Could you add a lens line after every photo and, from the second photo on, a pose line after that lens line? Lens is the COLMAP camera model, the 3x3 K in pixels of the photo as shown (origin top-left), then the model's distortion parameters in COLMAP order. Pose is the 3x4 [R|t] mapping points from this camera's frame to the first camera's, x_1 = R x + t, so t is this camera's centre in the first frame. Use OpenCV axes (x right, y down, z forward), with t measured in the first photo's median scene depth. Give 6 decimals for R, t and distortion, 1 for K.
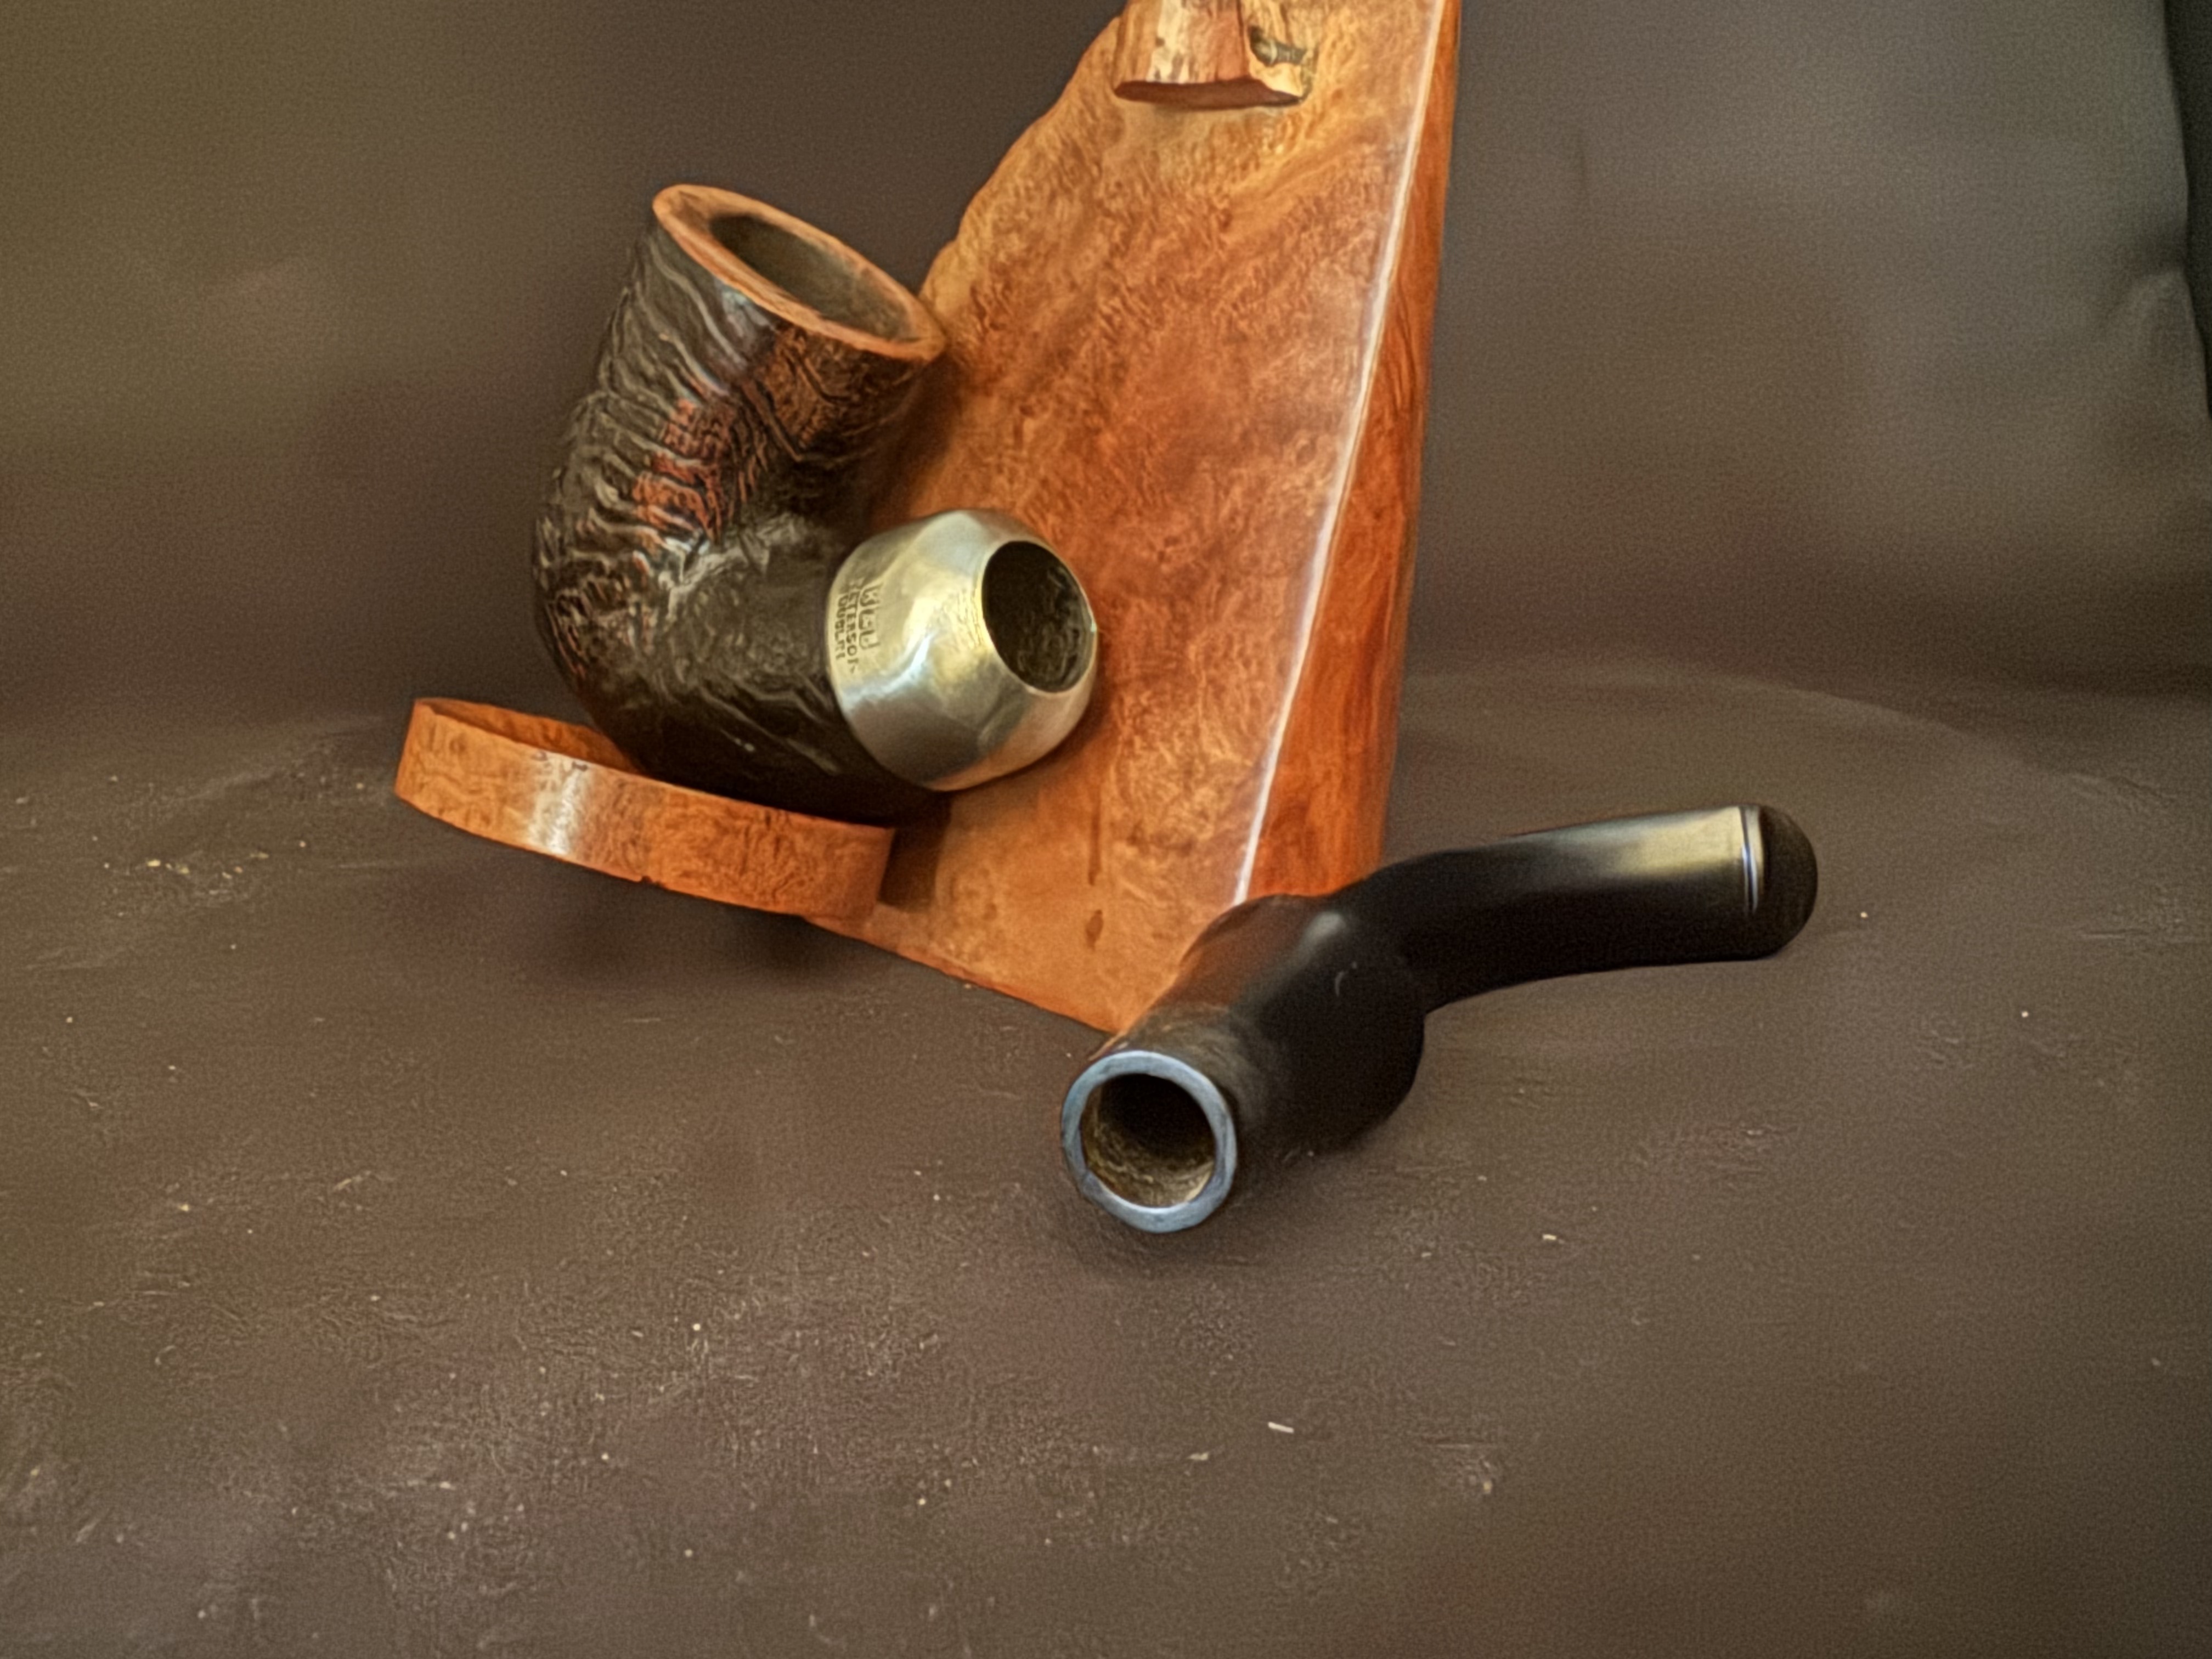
lens RADIAL K [[2083.6, 0, 896.1], [0, 2083.6, 832.2], [0, 0, 1]] dist [-0.006183, 0.003306]
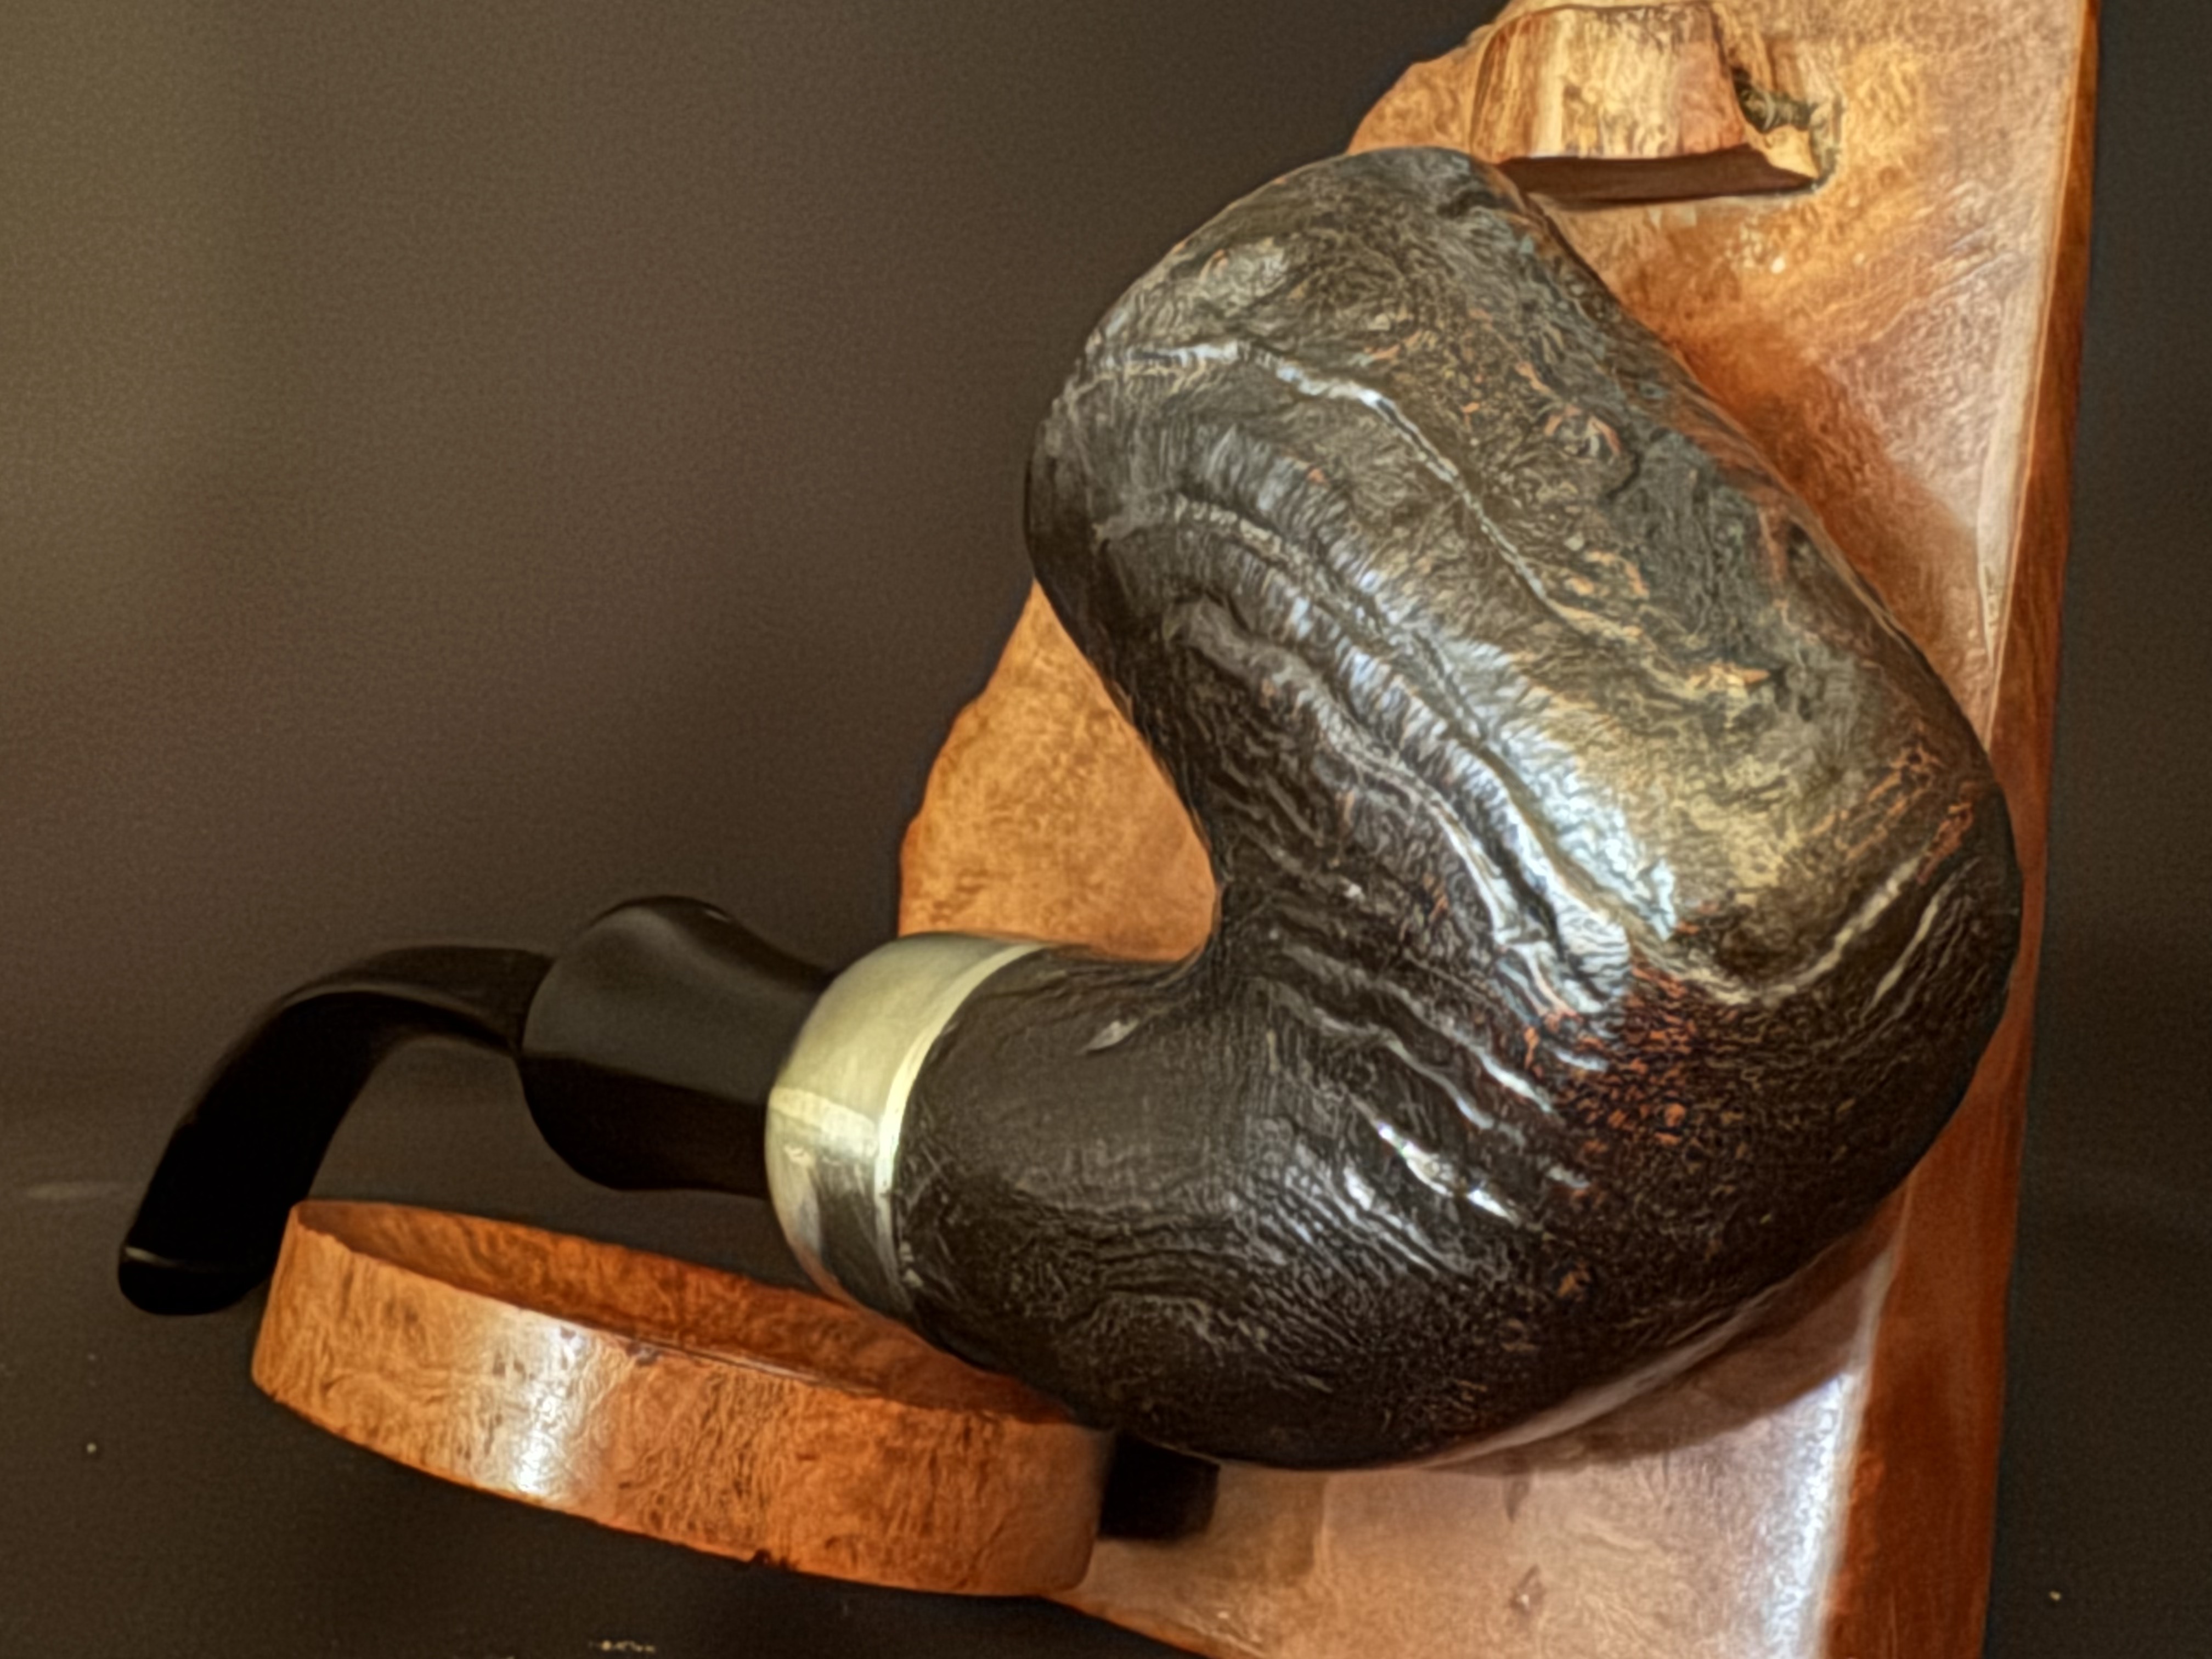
lens RADIAL K [[2823.7, 0, 774.6], [0, 2823.7, 830.9], [0, 0, 1]] dist [-0.019406, 0.003522]
pose [[0.997345, -0.019136, 0.070258, -0.162502], [0.027741, 0.991942, -0.123619, -0.073728], [-0.067326, 0.125240, 0.989840, 0.236244]]
